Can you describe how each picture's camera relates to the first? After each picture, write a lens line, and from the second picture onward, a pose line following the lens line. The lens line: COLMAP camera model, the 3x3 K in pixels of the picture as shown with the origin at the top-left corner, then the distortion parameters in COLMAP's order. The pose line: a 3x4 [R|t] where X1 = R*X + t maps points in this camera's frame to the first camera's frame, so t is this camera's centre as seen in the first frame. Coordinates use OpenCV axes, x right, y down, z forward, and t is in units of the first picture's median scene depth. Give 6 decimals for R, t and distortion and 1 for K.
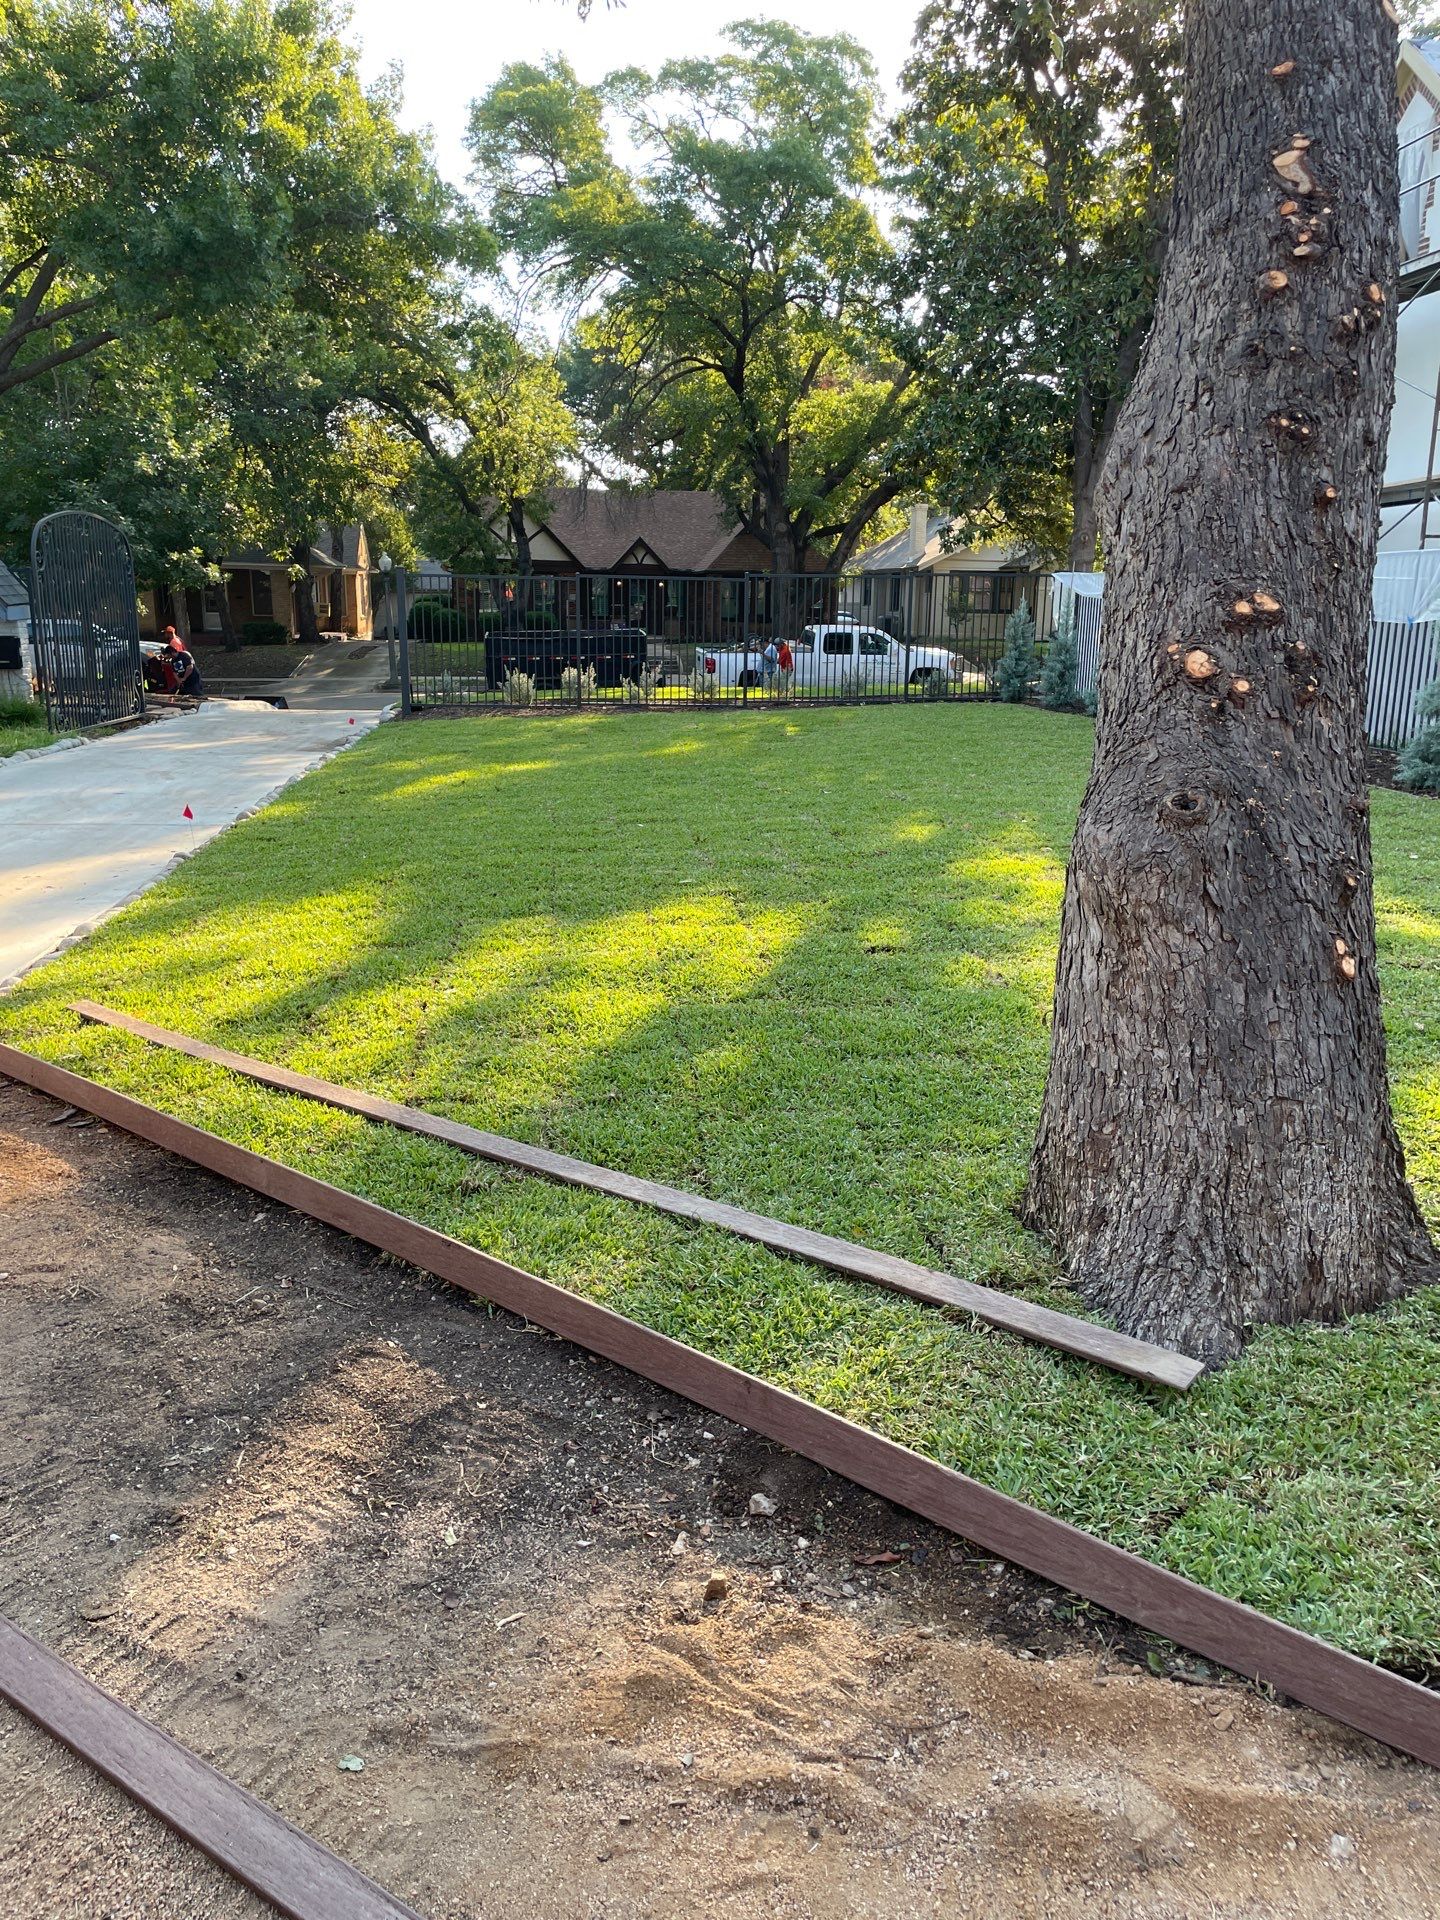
lens RADIAL K [[1431.1, 0, 720.0], [0, 1431.1, 960.0], [0, 0, 1]] dist [0.074667, -0.130070]
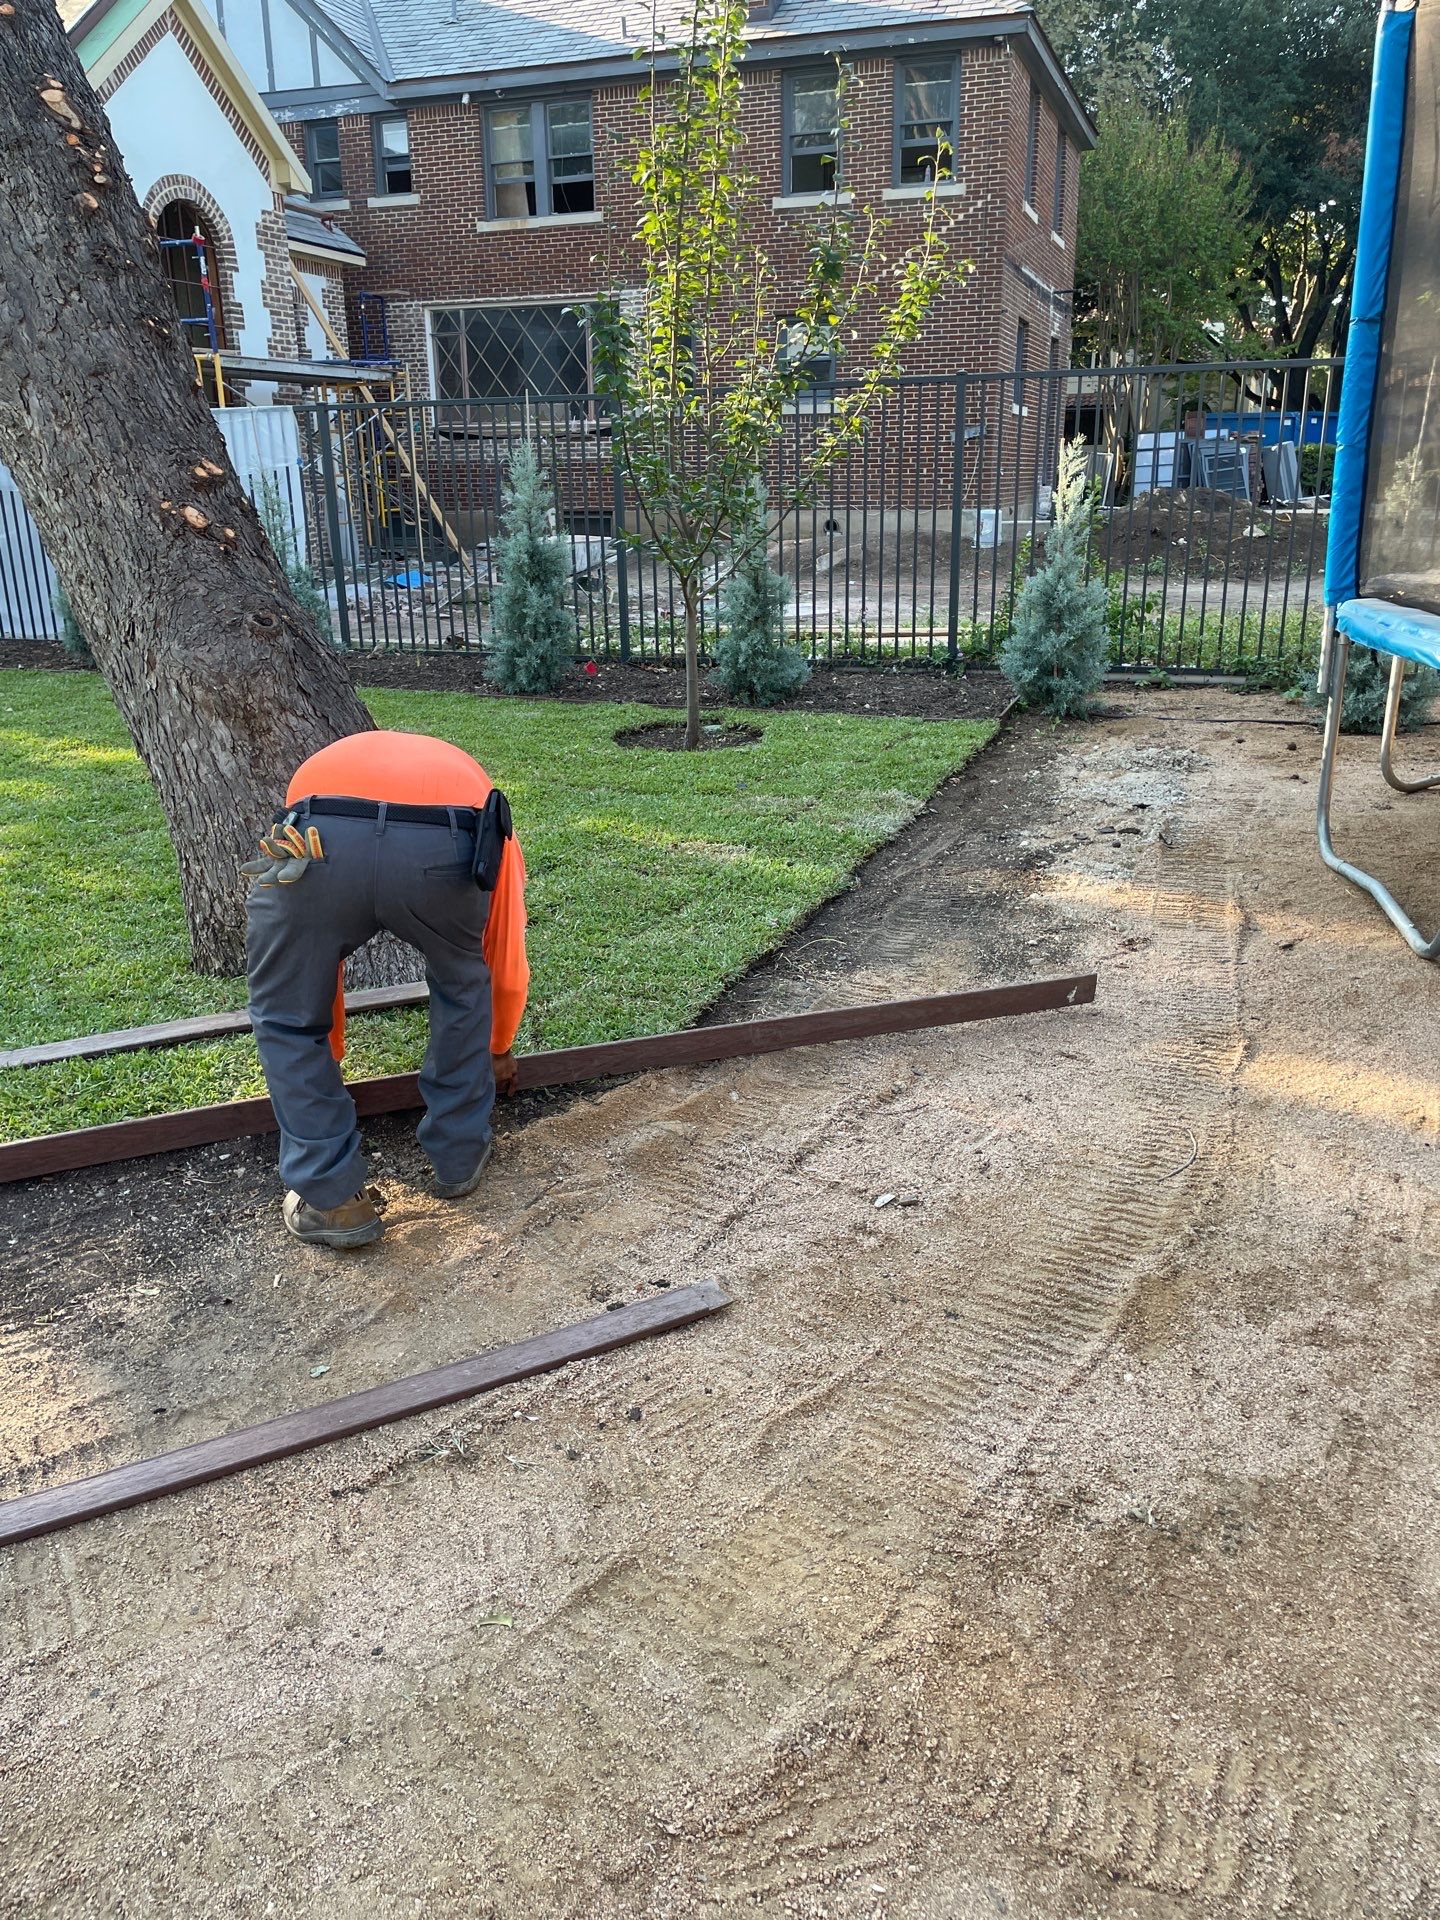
lens RADIAL K [[1431.1, 0, 720.0], [0, 1431.1, 960.0], [0, 0, 1]] dist [0.074667, -0.130070]
pose [[0.455422, -0.290818, 0.841436, -0.678466], [0.230496, 0.951432, 0.204080, 0.013997], [-0.859920, 0.101005, 0.500336, 0.002306]]
